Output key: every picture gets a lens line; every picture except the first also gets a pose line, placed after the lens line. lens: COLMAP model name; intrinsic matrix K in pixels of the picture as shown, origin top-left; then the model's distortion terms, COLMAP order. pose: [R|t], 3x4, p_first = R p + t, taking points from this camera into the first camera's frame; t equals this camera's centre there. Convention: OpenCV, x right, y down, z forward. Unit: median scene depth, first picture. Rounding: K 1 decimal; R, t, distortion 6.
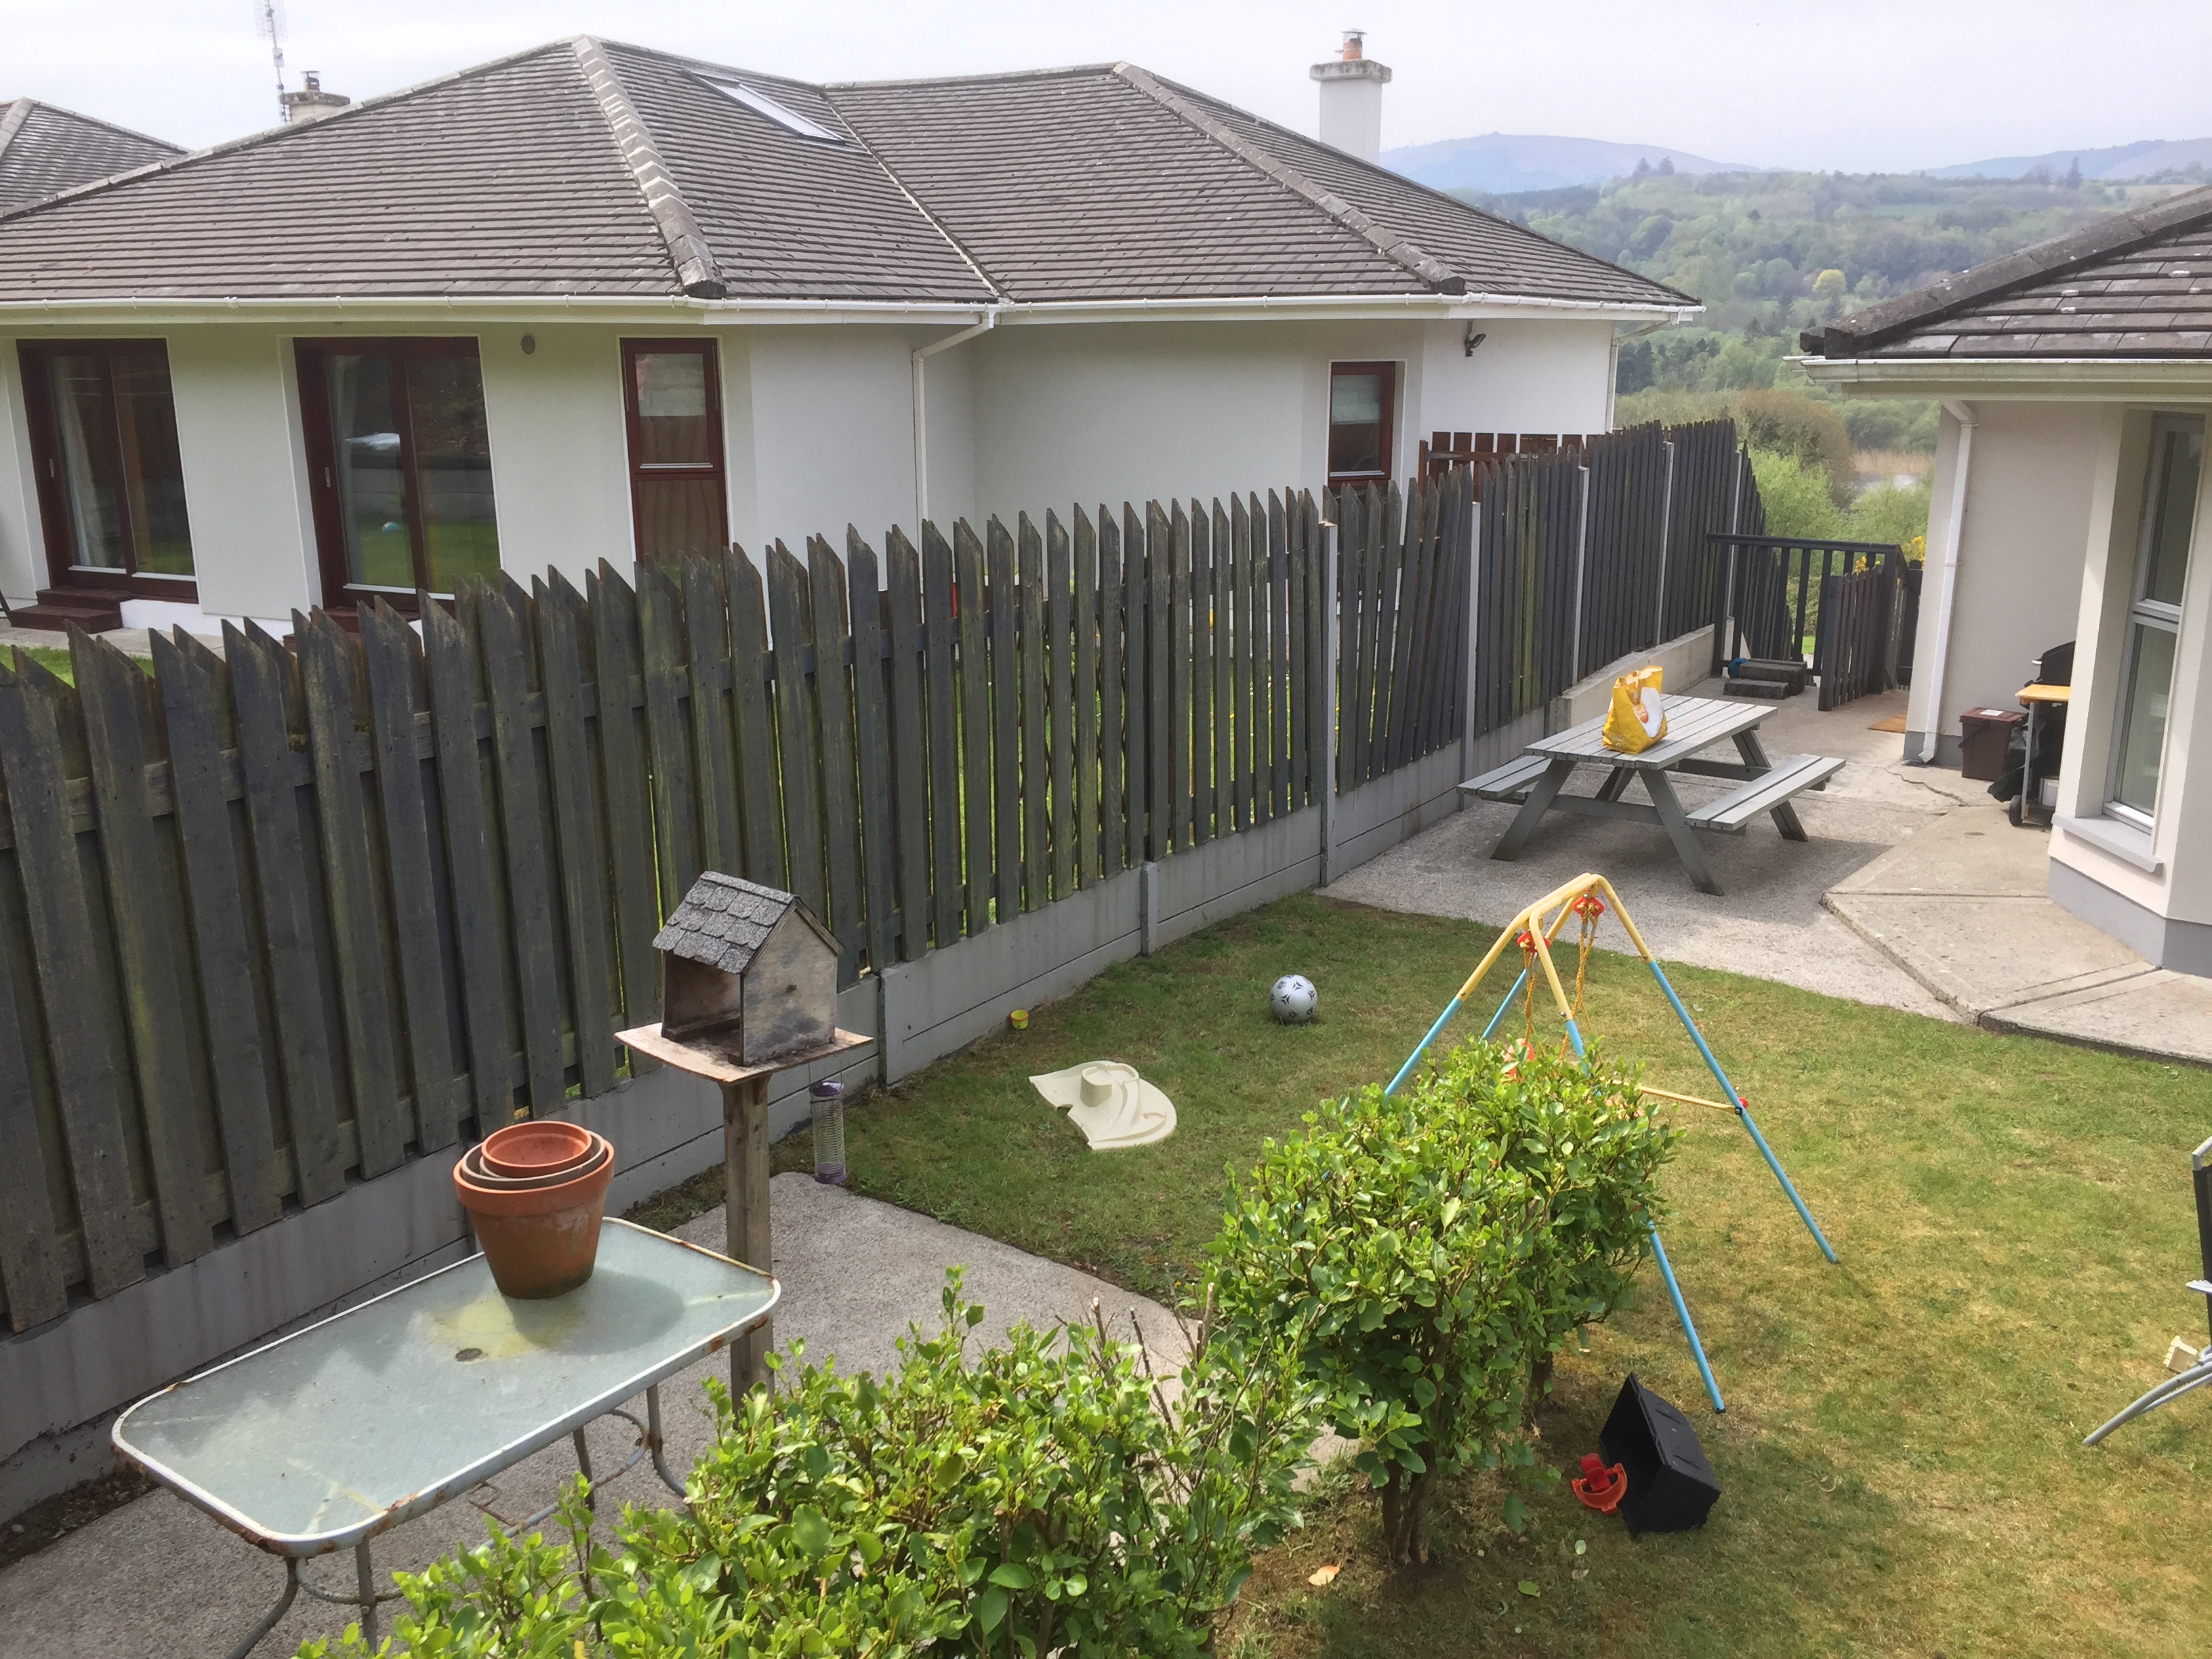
lens RADIAL K [[1895.4, 0, 1108.7], [0, 1895.4, 834.2], [0, 0, 1]] dist [0.053584, -0.058417]
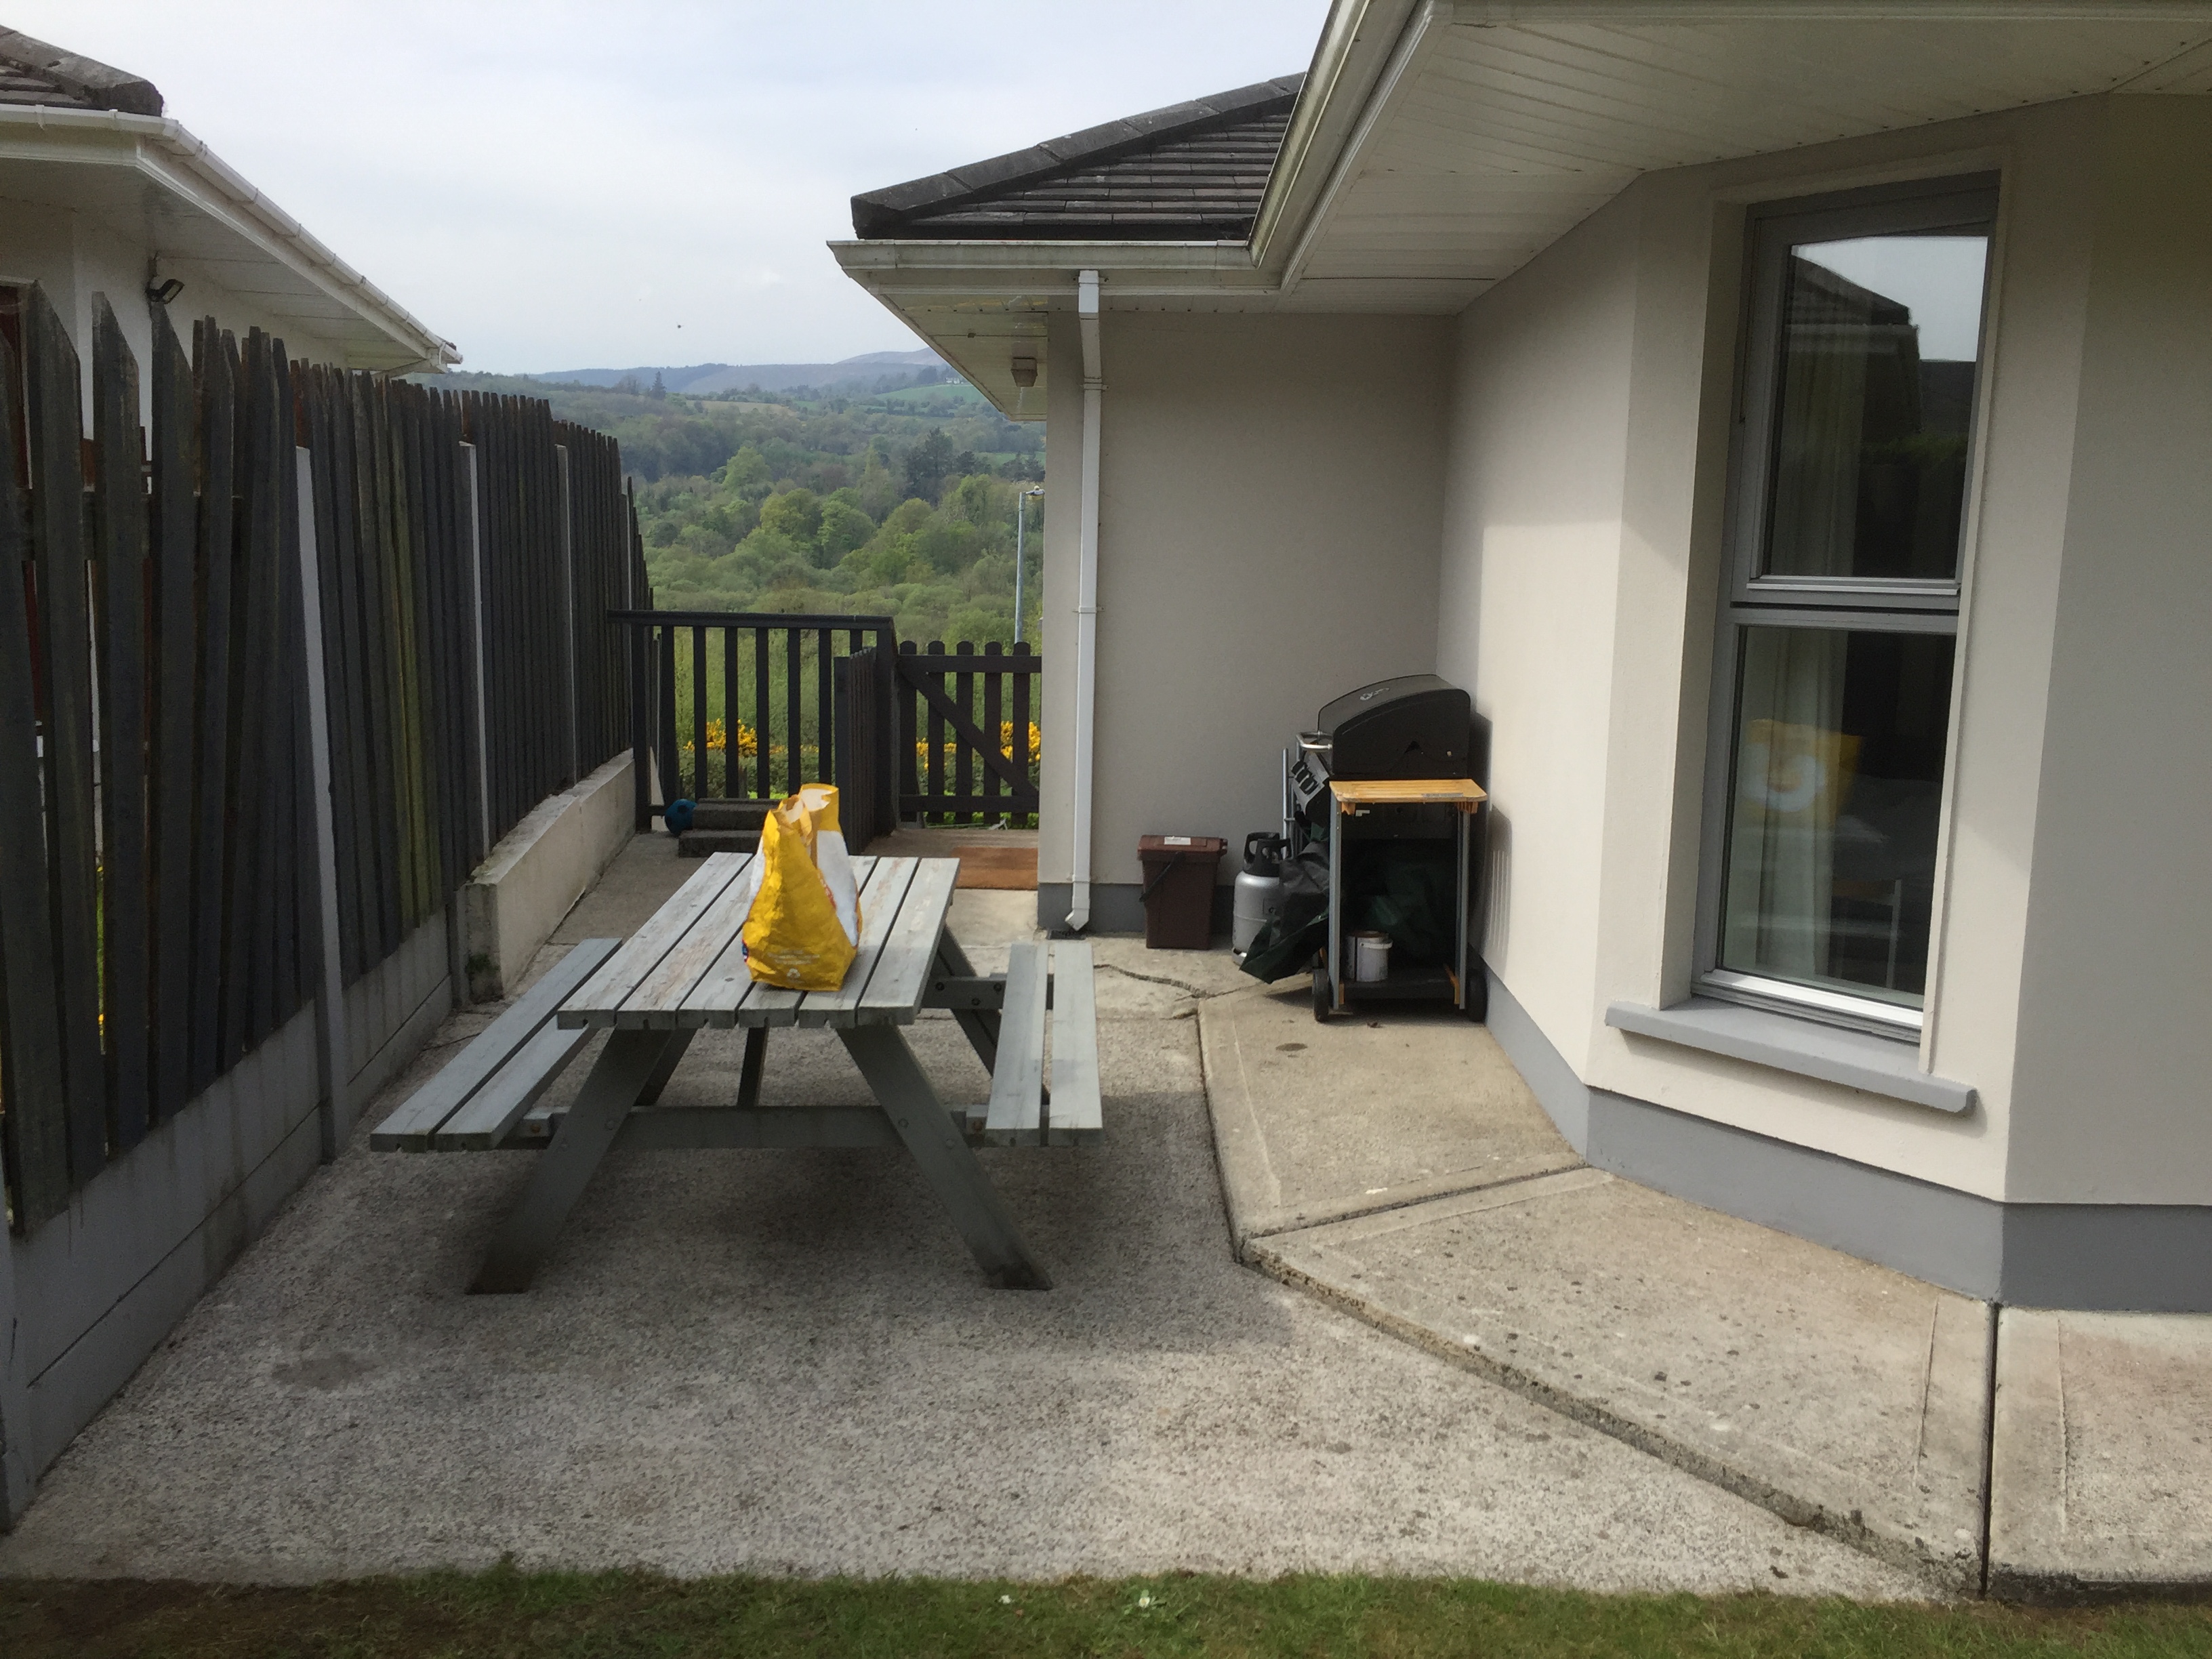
lens RADIAL K [[1895.4, 0, 1104.4], [0, 1895.4, 818.9], [0, 0, 1]] dist [0.053584, -0.058417]
pose [[0.781183, -0.076363, 0.619615, 0.065291], [0.139192, 0.988812, -0.053623, -0.045862], [-0.608588, 0.128135, 0.783072, 0.594691]]
